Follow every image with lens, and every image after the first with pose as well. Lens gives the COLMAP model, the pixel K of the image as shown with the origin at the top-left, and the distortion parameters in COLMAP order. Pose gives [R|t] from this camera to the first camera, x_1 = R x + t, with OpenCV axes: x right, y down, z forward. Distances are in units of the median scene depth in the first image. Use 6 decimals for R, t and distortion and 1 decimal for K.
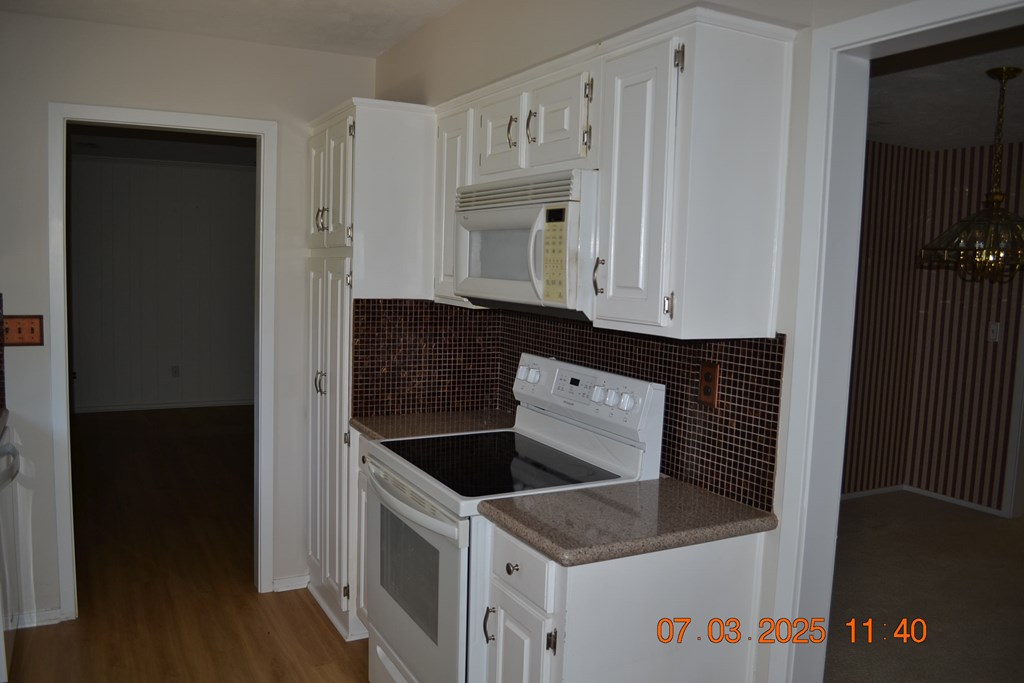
lens RADIAL K [[823.5, 0, 511.8], [0, 823.5, 351.9], [0, 0, 1]] dist [-0.079363, 0.004245]
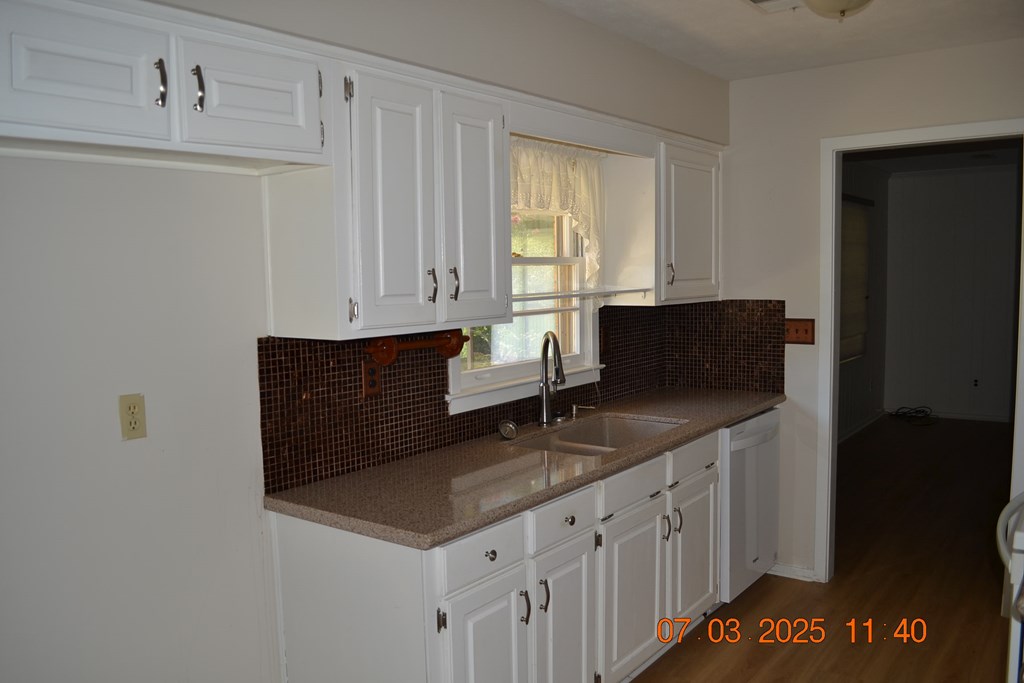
lens RADIAL K [[823.5, 0, 511.8], [0, 823.5, 351.9], [0, 0, 1]] dist [-0.079363, 0.004245]
pose [[0.411346, 0.046964, -0.910269, 0.333096], [-0.059246, 0.997937, 0.024714, -0.000344], [0.909552, 0.043763, 0.413280, 0.096744]]
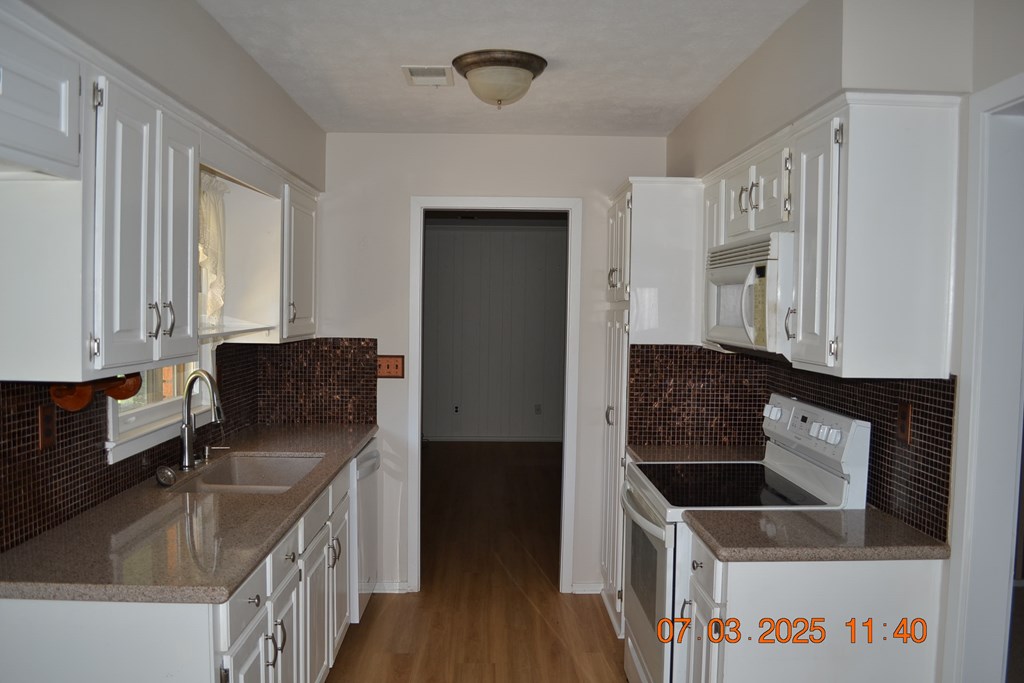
lens RADIAL K [[823.5, 0, 511.8], [0, 823.5, 351.9], [0, 0, 1]] dist [-0.079363, 0.004245]
pose [[0.893023, 0.005348, -0.449978, 0.187243], [-0.032585, 0.998073, -0.052806, 0.014553], [0.448829, 0.061819, 0.891477, -0.134621]]
